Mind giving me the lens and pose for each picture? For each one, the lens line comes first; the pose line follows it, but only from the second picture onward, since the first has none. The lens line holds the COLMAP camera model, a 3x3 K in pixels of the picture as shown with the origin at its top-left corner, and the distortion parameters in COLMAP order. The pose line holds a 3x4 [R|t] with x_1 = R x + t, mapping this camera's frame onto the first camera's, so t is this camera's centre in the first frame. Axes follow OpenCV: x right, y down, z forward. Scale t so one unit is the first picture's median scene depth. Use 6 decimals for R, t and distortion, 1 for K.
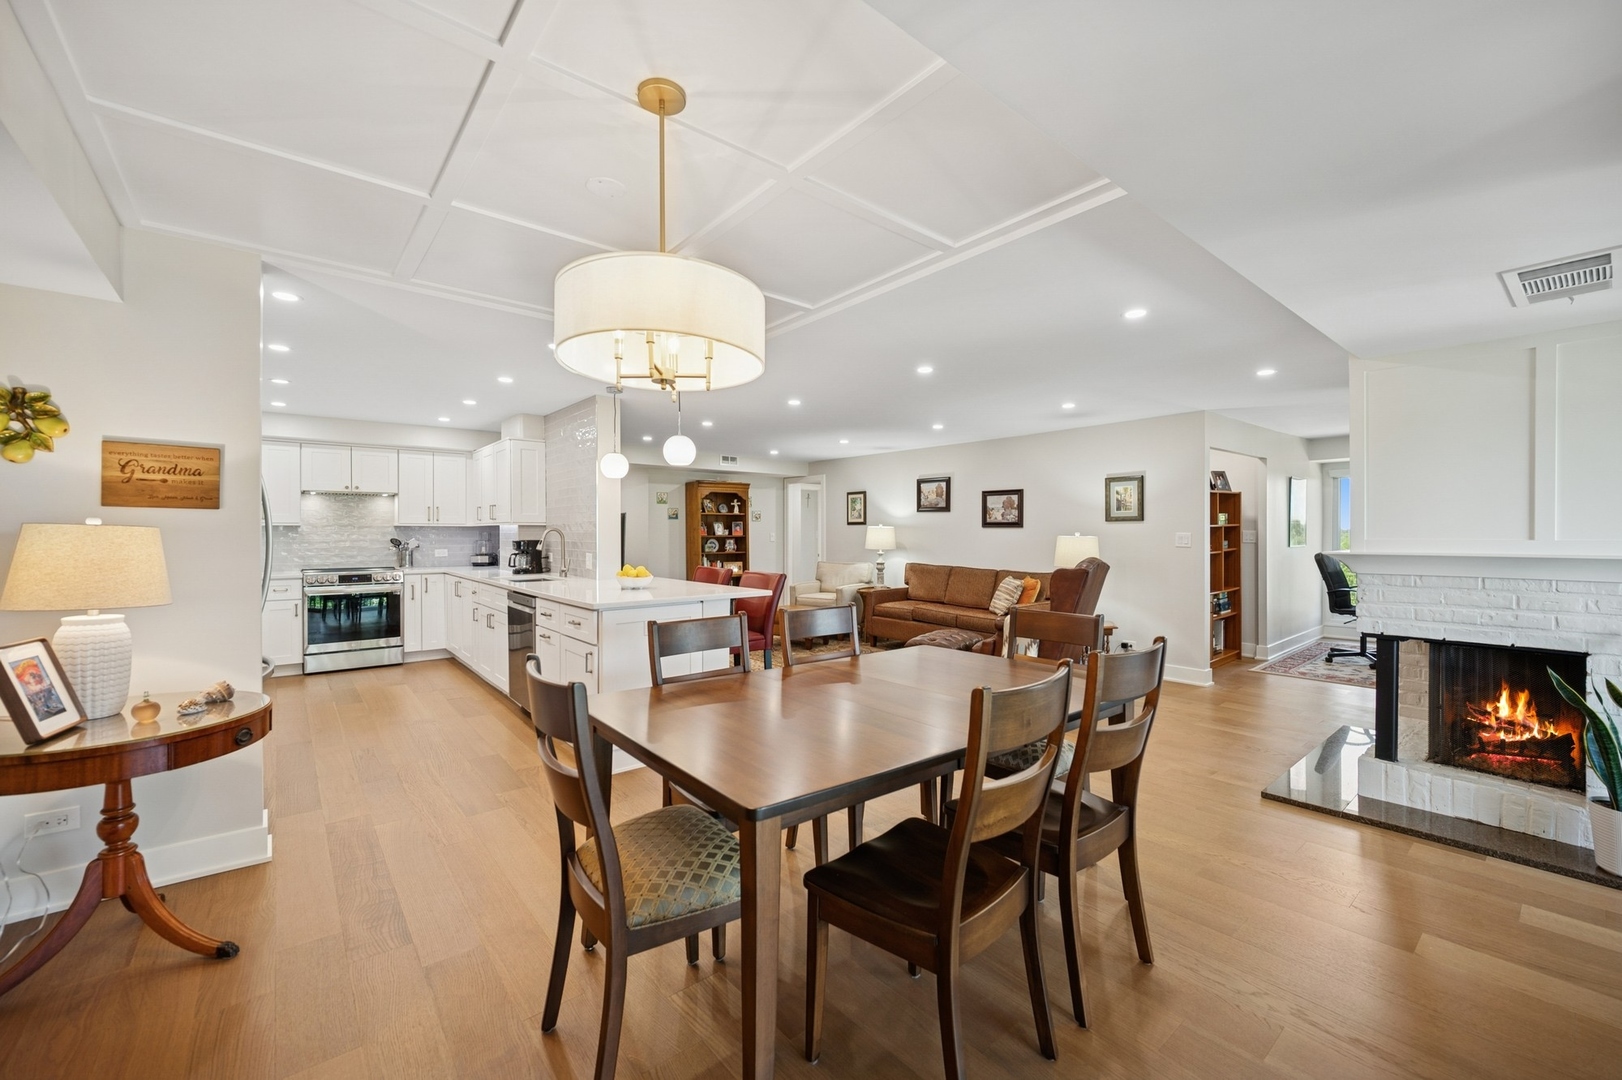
lens RADIAL K [[648.7, 0, 810.9], [0, 648.7, 546.8], [0, 0, 1]] dist [-0.001021, -0.000244]
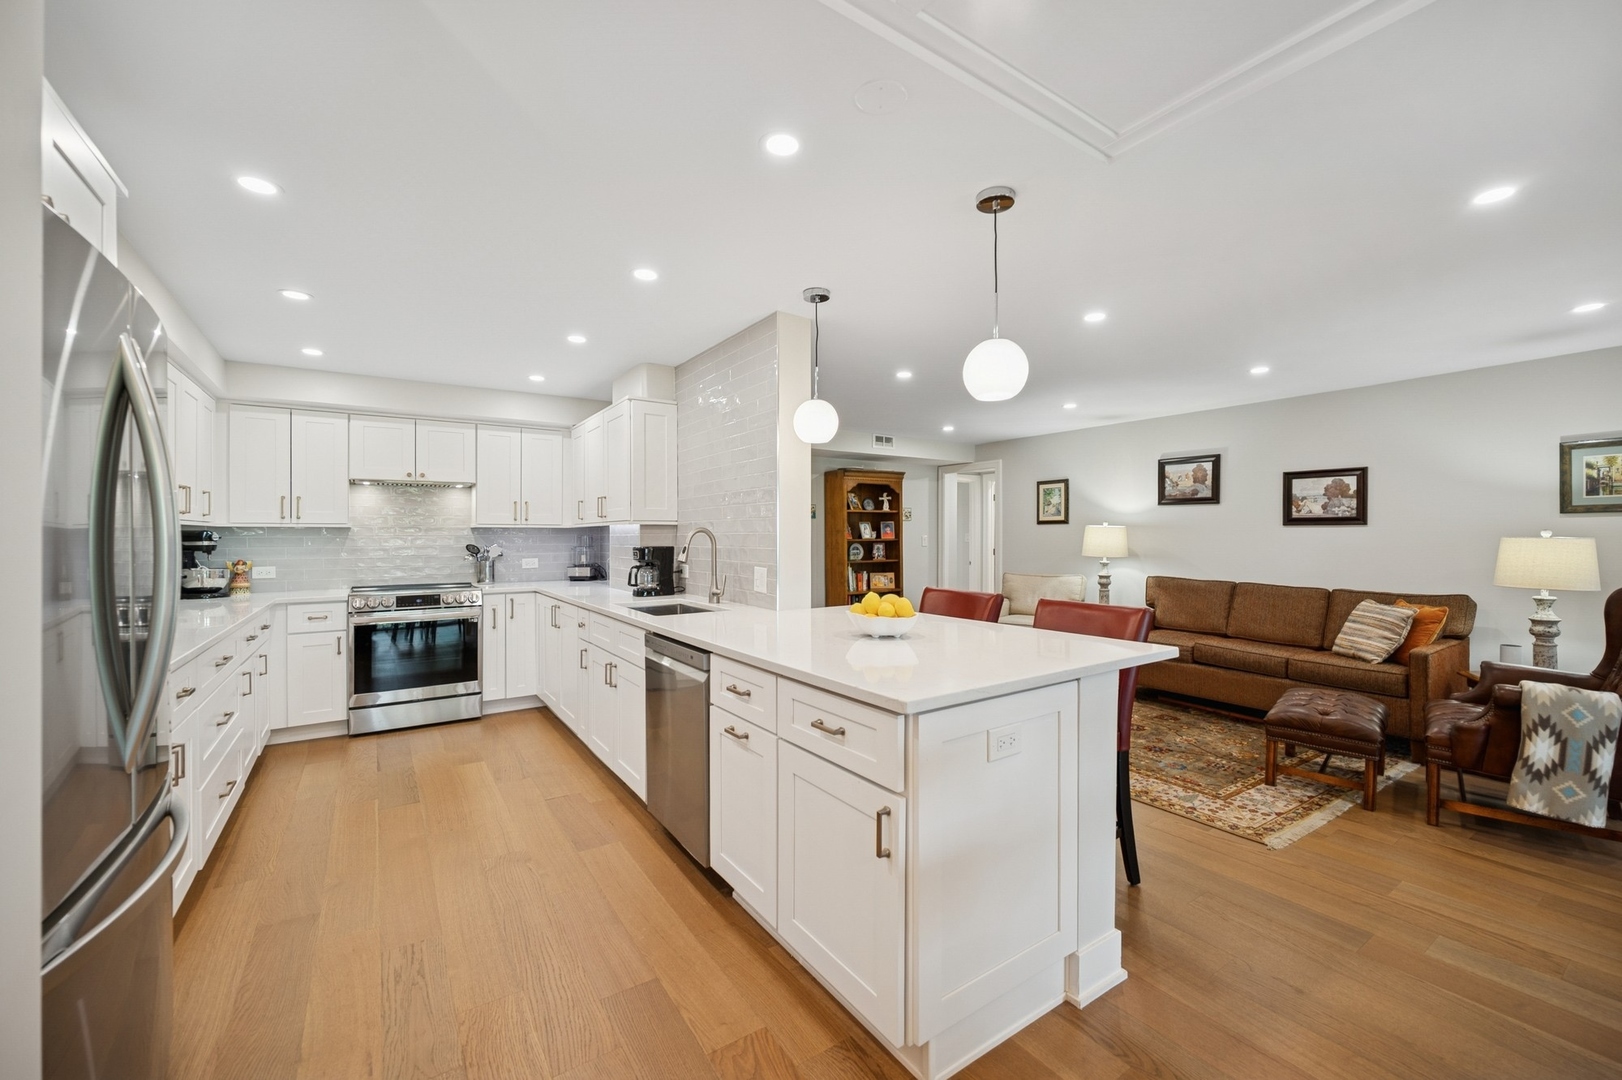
lens RADIAL K [[648.7, 0, 809.6], [0, 648.7, 542.1], [0, 0, 1]] dist [-0.001021, -0.000244]
pose [[0.995211, -0.003492, -0.097690, -0.181400], [0.002212, 0.999910, -0.013213, -0.004779], [0.097728, 0.012934, 0.995129, 0.294527]]
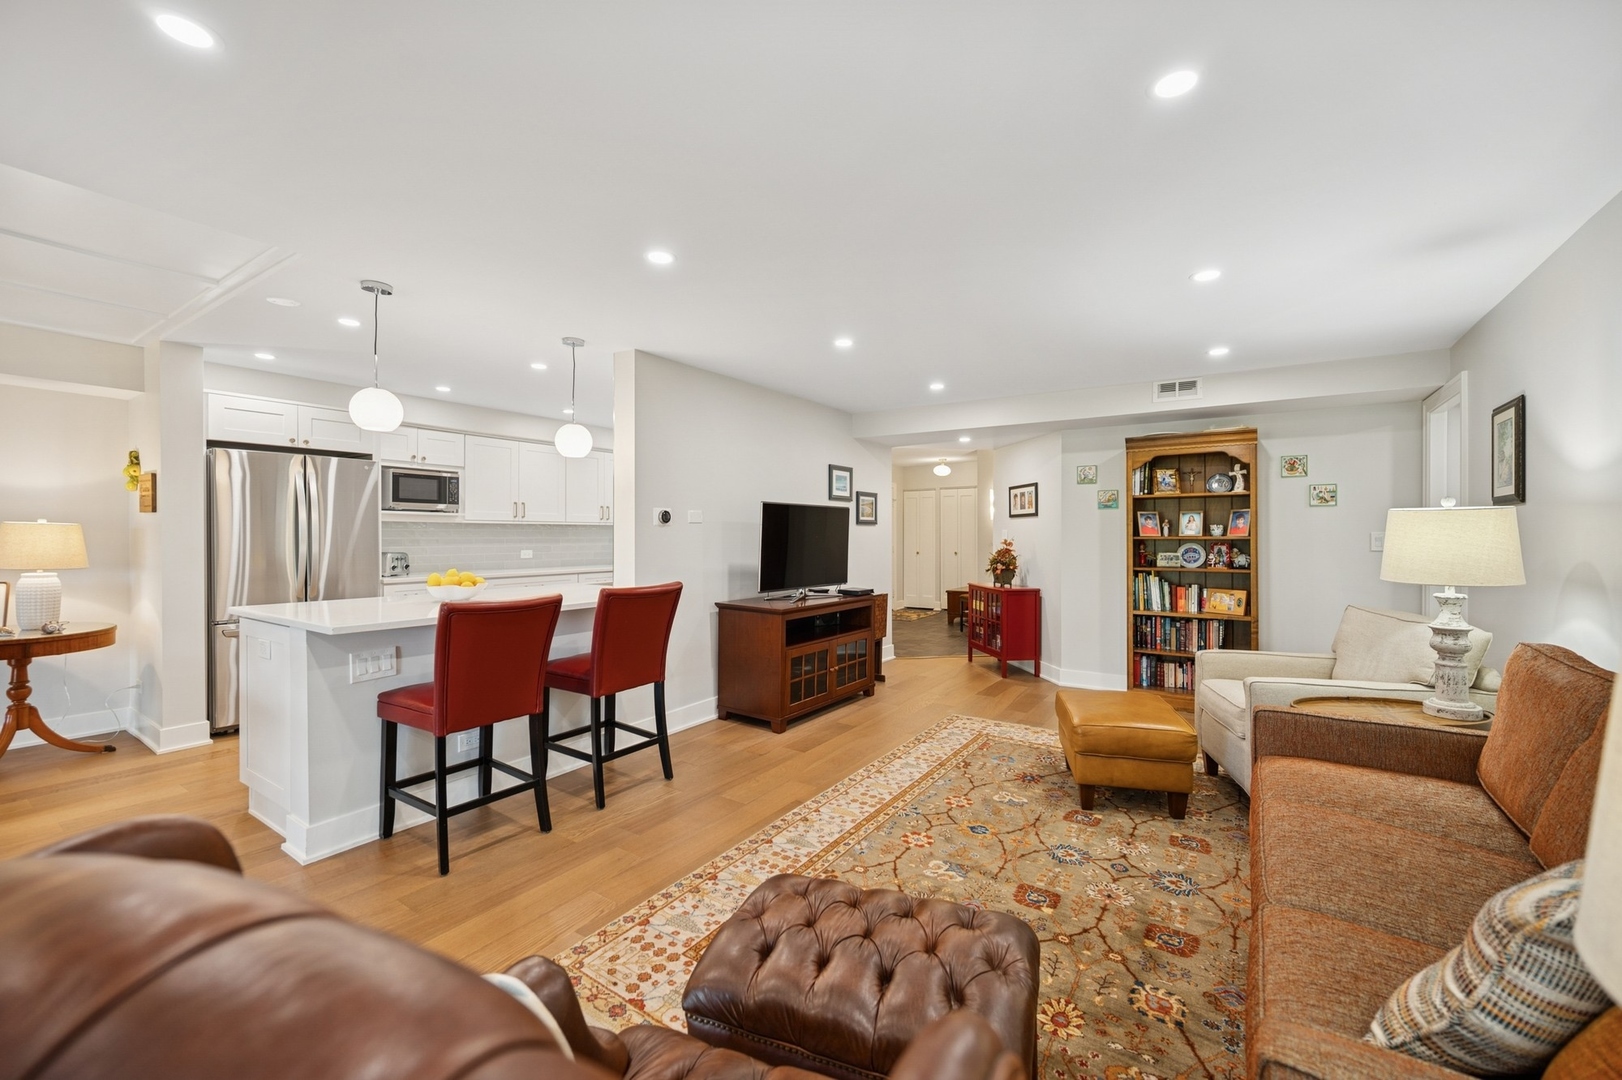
lens RADIAL K [[648.7, 0, 822.5], [0, 648.7, 535.5], [0, 0, 1]] dist [-0.001021, -0.000244]
pose [[0.278091, 0.002184, -0.960552, 0.378499], [-0.023029, 0.999725, -0.004394, -0.012633], [0.960279, 0.023343, 0.278064, 0.776213]]
